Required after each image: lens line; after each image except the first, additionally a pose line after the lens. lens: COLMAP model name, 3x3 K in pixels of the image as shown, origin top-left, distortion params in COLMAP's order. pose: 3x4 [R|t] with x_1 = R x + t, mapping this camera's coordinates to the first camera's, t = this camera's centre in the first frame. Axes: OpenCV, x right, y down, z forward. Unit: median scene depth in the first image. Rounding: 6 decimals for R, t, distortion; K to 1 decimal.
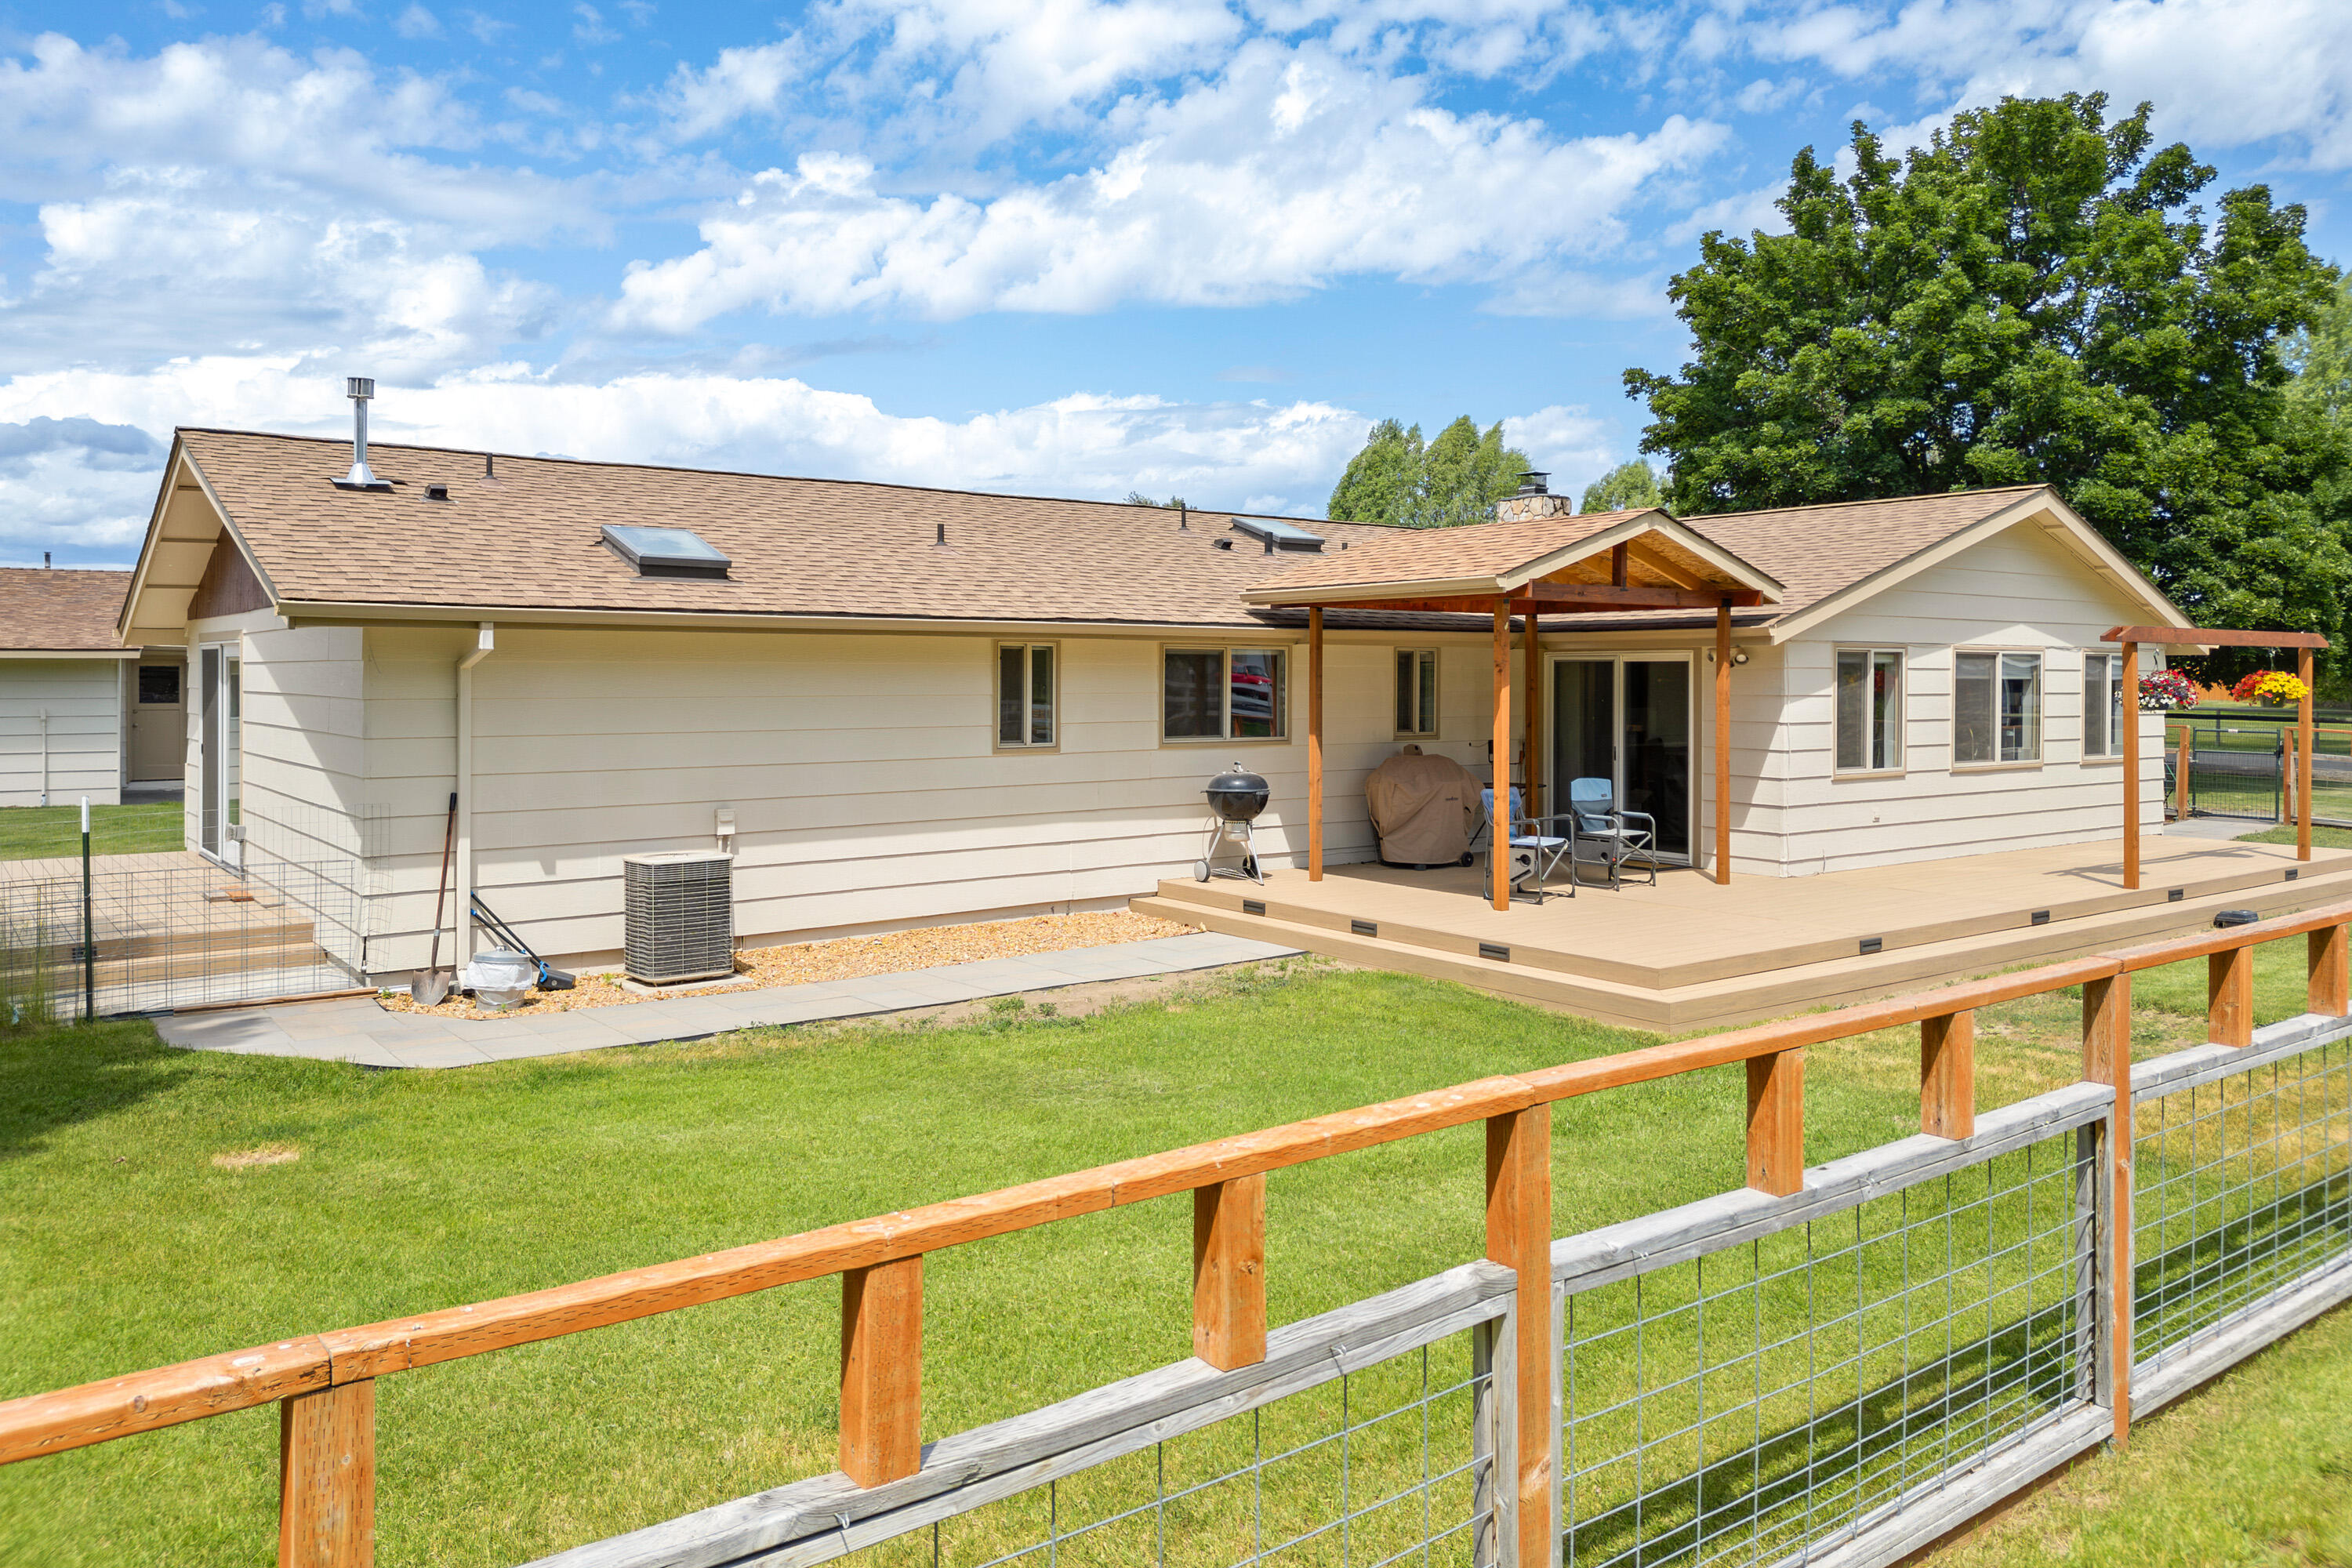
lens RADIAL K [[1685.8, 0, 1177.6], [0, 1685.8, 721.9], [0, 0, 1]] dist [0.092652, -0.091609]
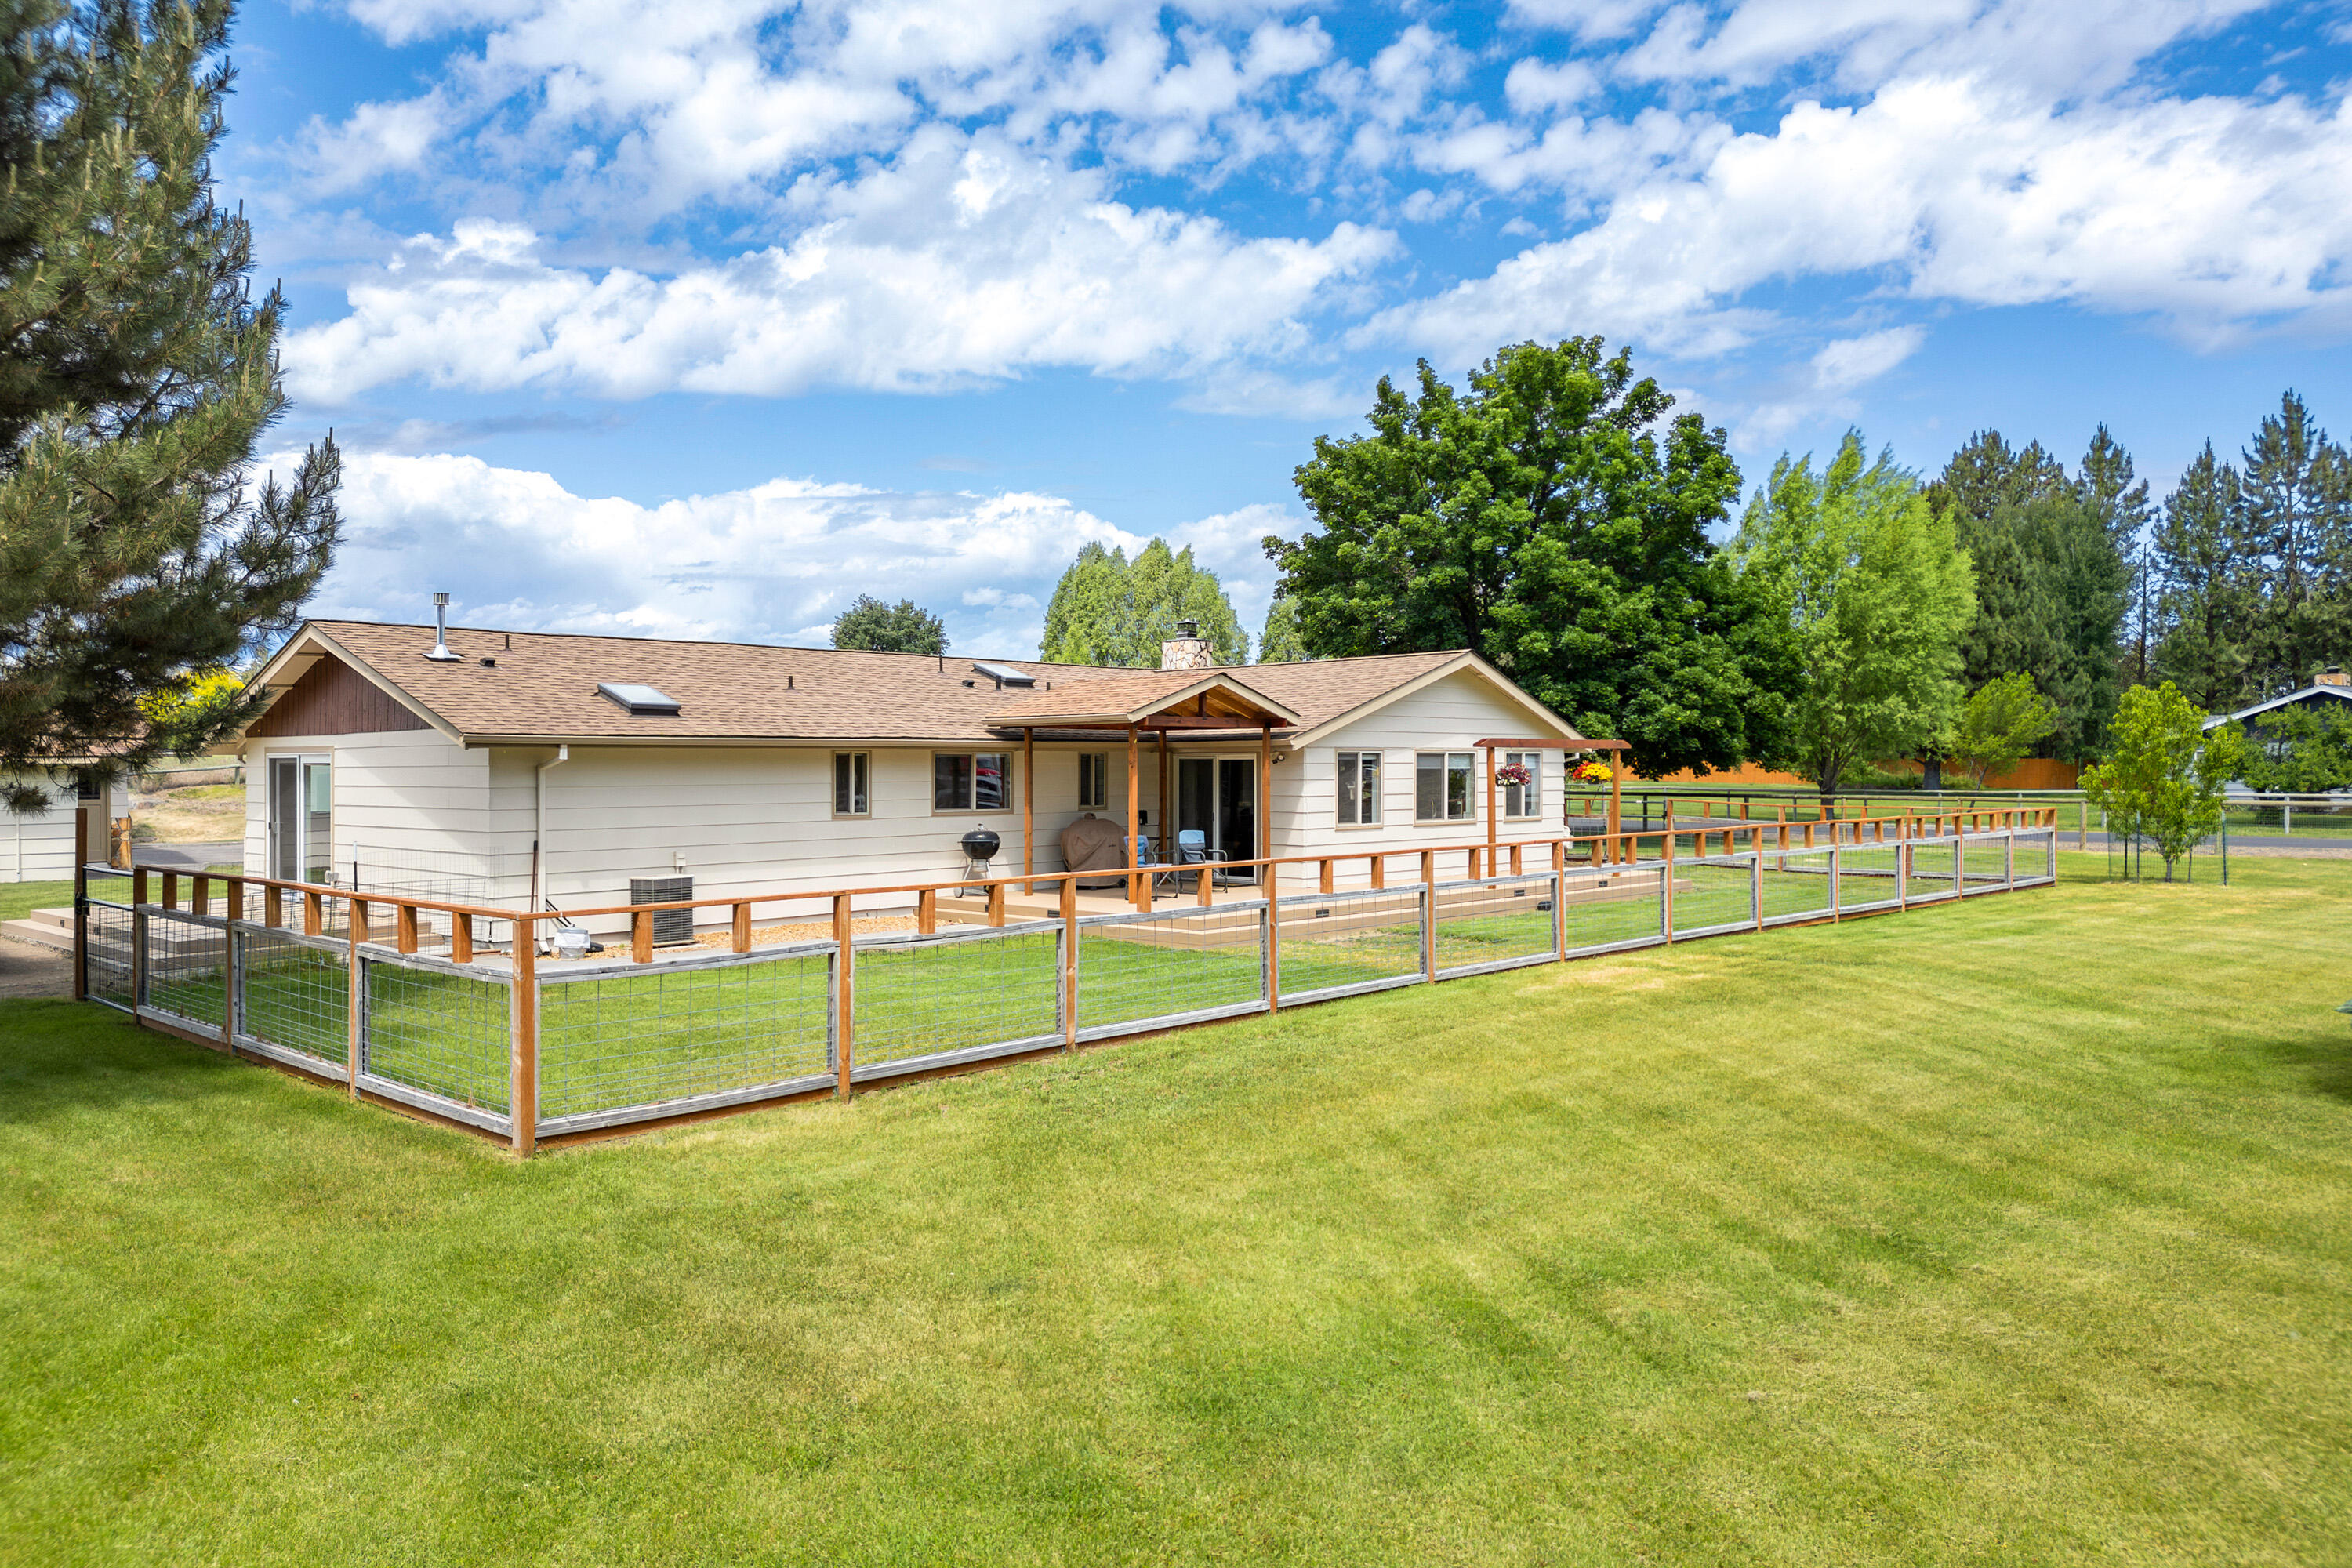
lens RADIAL K [[1687.6, 0, 1129.3], [0, 1687.6, 902.2], [0, 0, 1]] dist [0.052516, -0.102131]
pose [[0.991097, -0.018387, 0.131864, -0.021995], [0.011473, 0.998528, 0.053003, 0.008241], [-0.132644, -0.051018, 0.989850, -0.355575]]
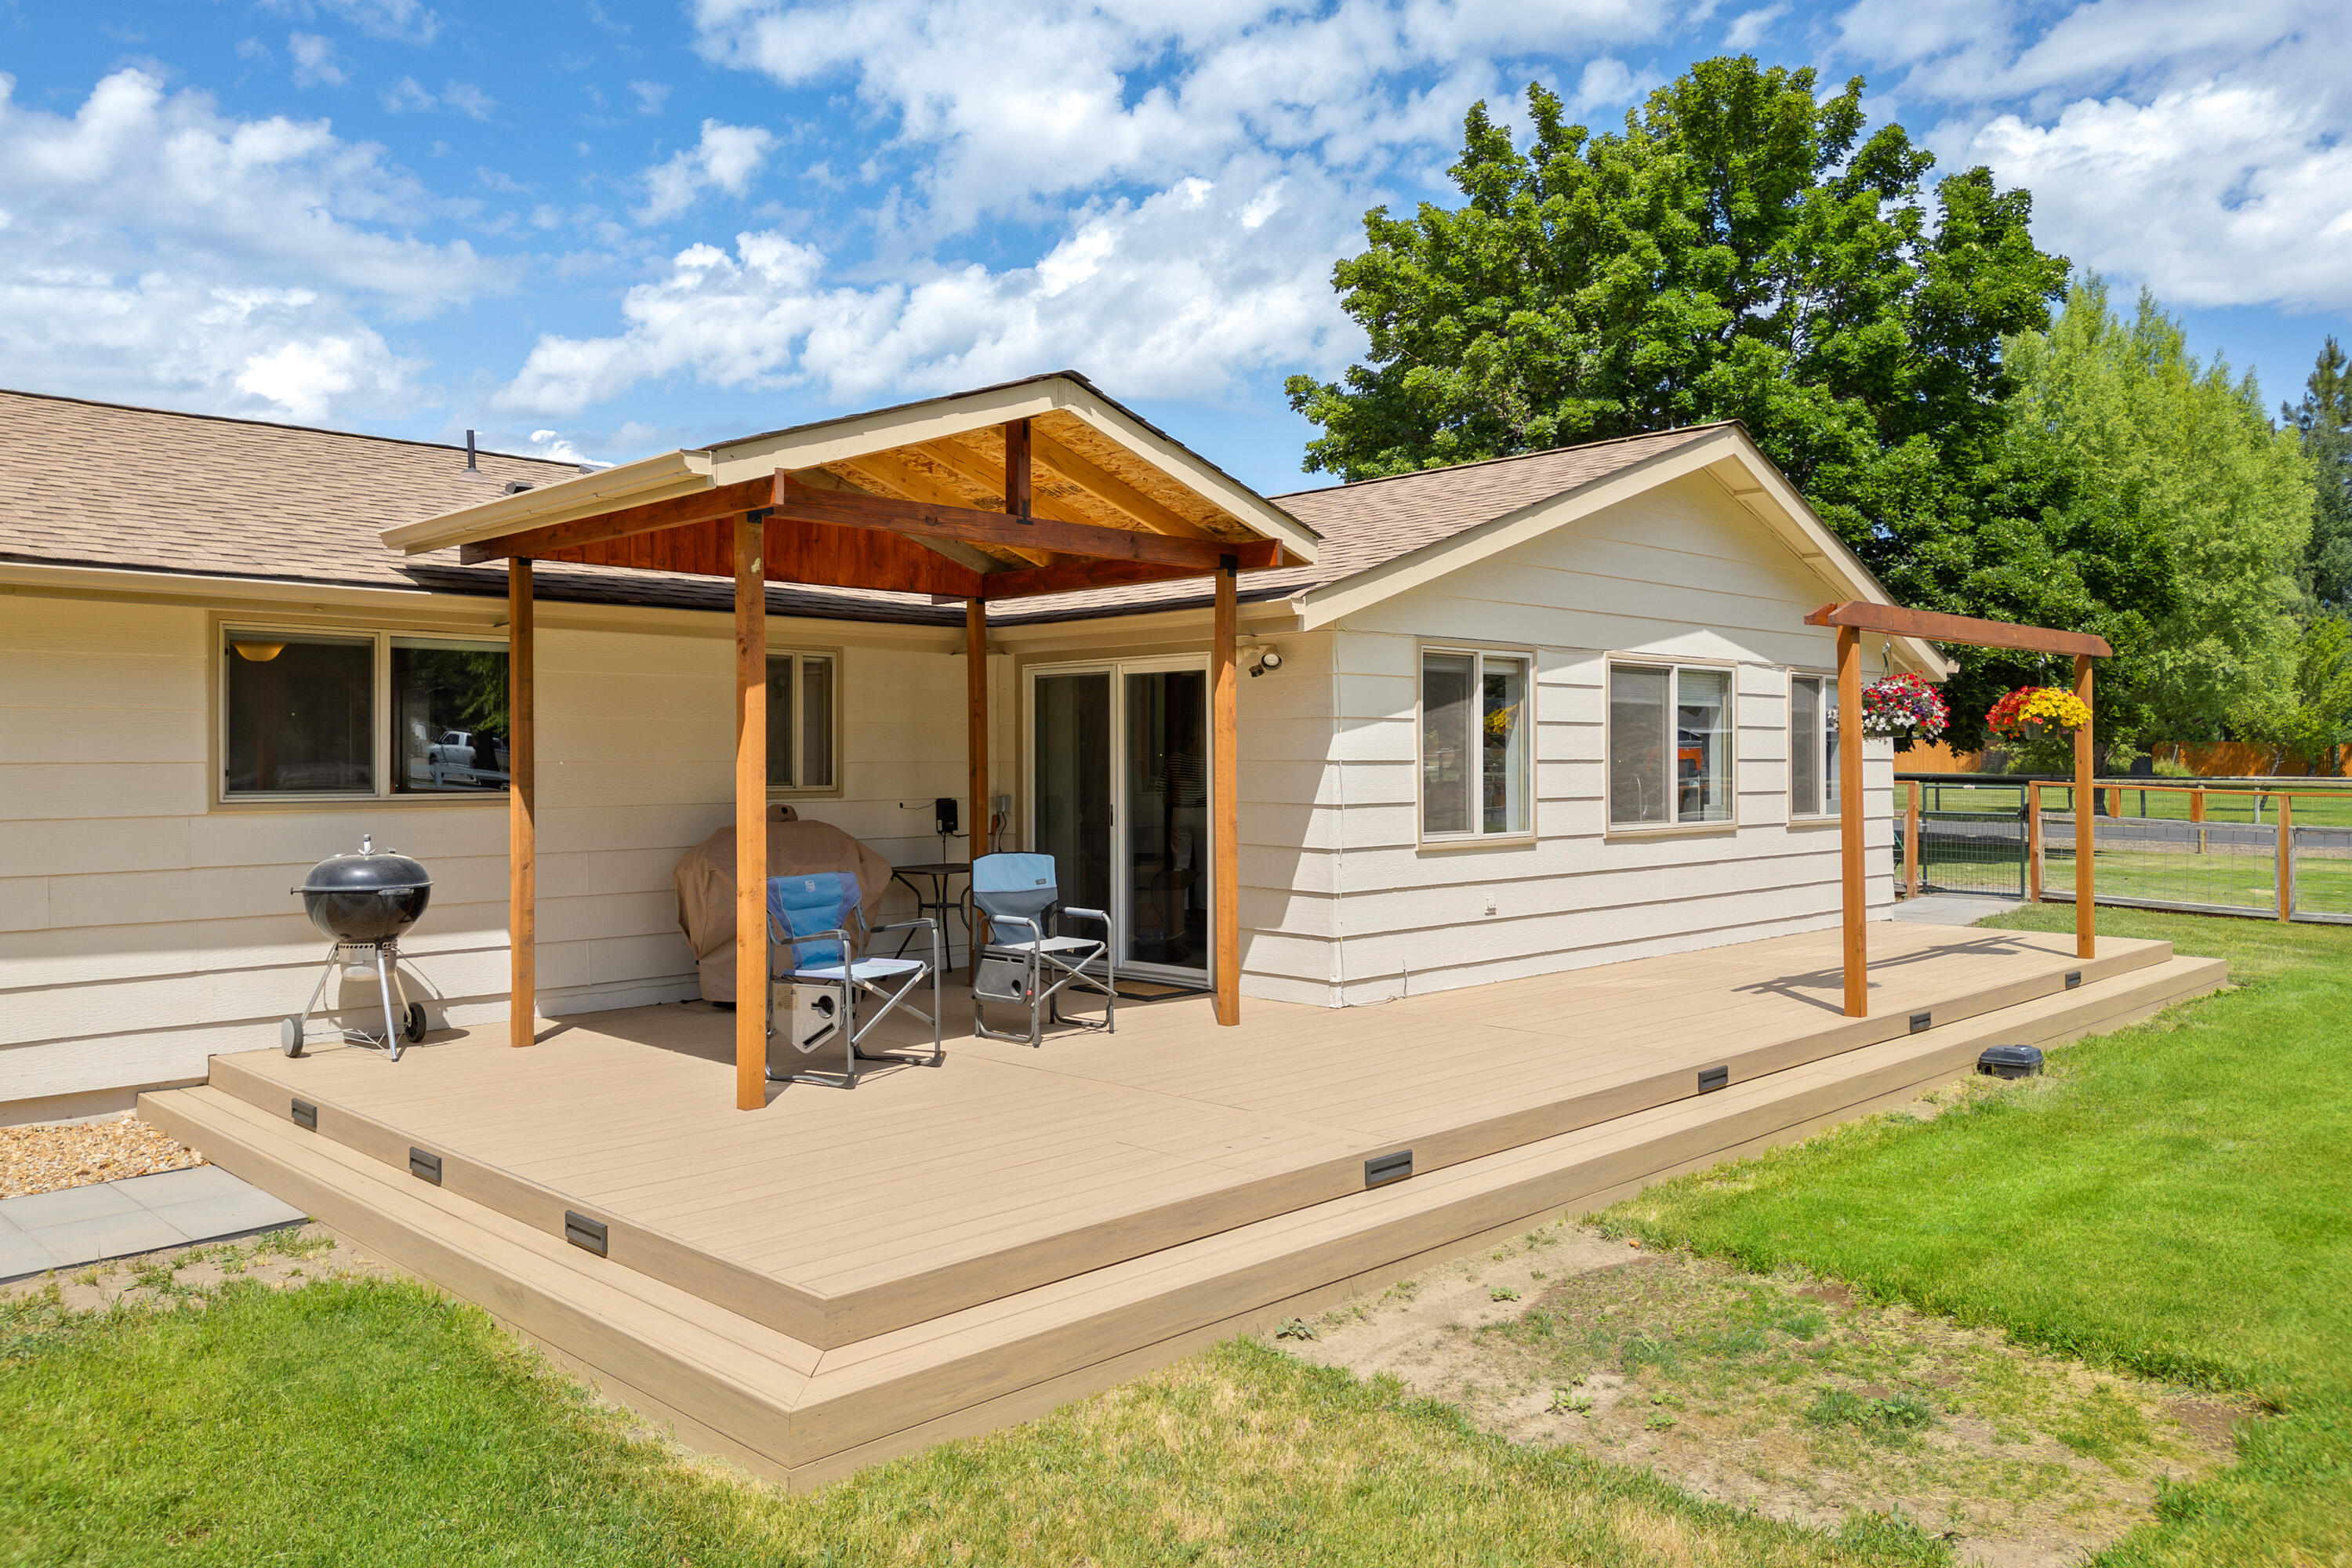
lens RADIAL K [[1657.9, 0, 1176.0], [0, 1657.9, 784.0], [0, 0, 1]] dist [0.091837, -0.098528]
pose [[0.992245, -0.008559, 0.124001, 0.122828], [0.010326, 0.999854, -0.013611, 0.009256], [-0.123867, 0.014786, 0.992189, 0.221918]]
